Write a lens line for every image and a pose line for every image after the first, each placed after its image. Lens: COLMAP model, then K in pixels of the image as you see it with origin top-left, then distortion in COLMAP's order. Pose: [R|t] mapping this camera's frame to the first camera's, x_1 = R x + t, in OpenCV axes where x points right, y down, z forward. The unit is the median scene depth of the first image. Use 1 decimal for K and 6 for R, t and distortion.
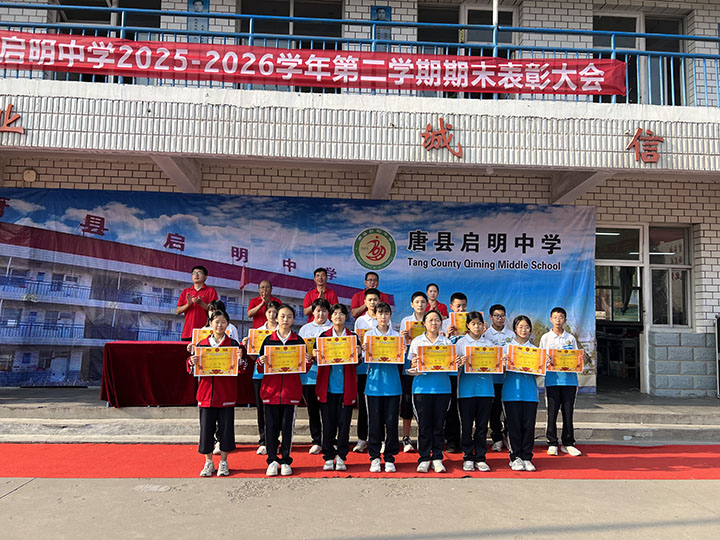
lens RADIAL K [[532.1, 0, 358.0], [0, 532.1, 271.0], [0, 0, 1]] dist [0.049633, -0.048936]
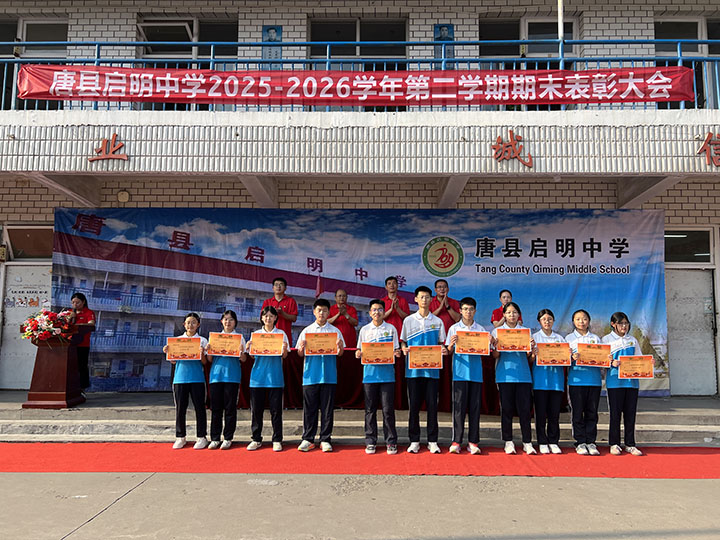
lens RADIAL K [[531.3, 0, 364.9], [0, 531.3, 265.5], [0, 0, 1]] dist [0.055083, -0.053176]
pose [[0.997409, -0.020880, -0.068844, -0.059353], [0.019351, 0.999553, -0.022794, -0.004308], [0.069289, 0.021402, 0.997367, -0.051521]]
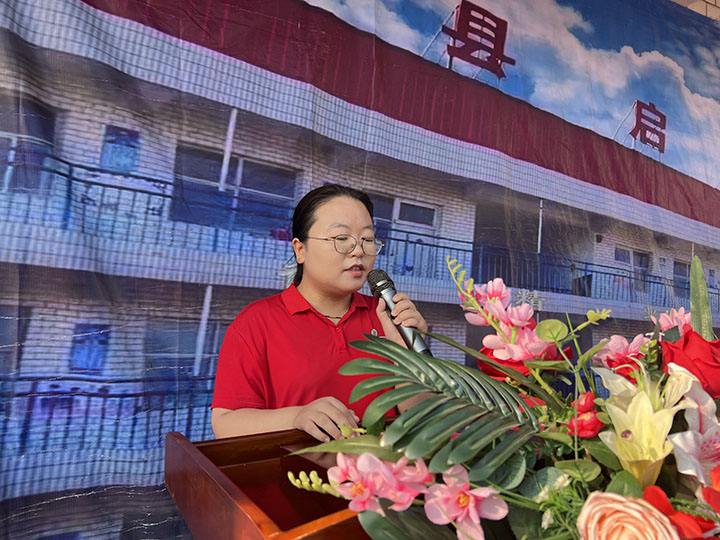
lens RADIAL K [[540.6, 0, 349.8], [0, 540.6, 272.9], [0, 0, 1]] dist [0.042342, -0.037889]
pose [[0.907200, 0.001739, 0.420695, -0.808881], [-0.024689, 0.998488, 0.049113, 0.039279], [-0.419974, -0.054942, 0.905872, 0.872591]]
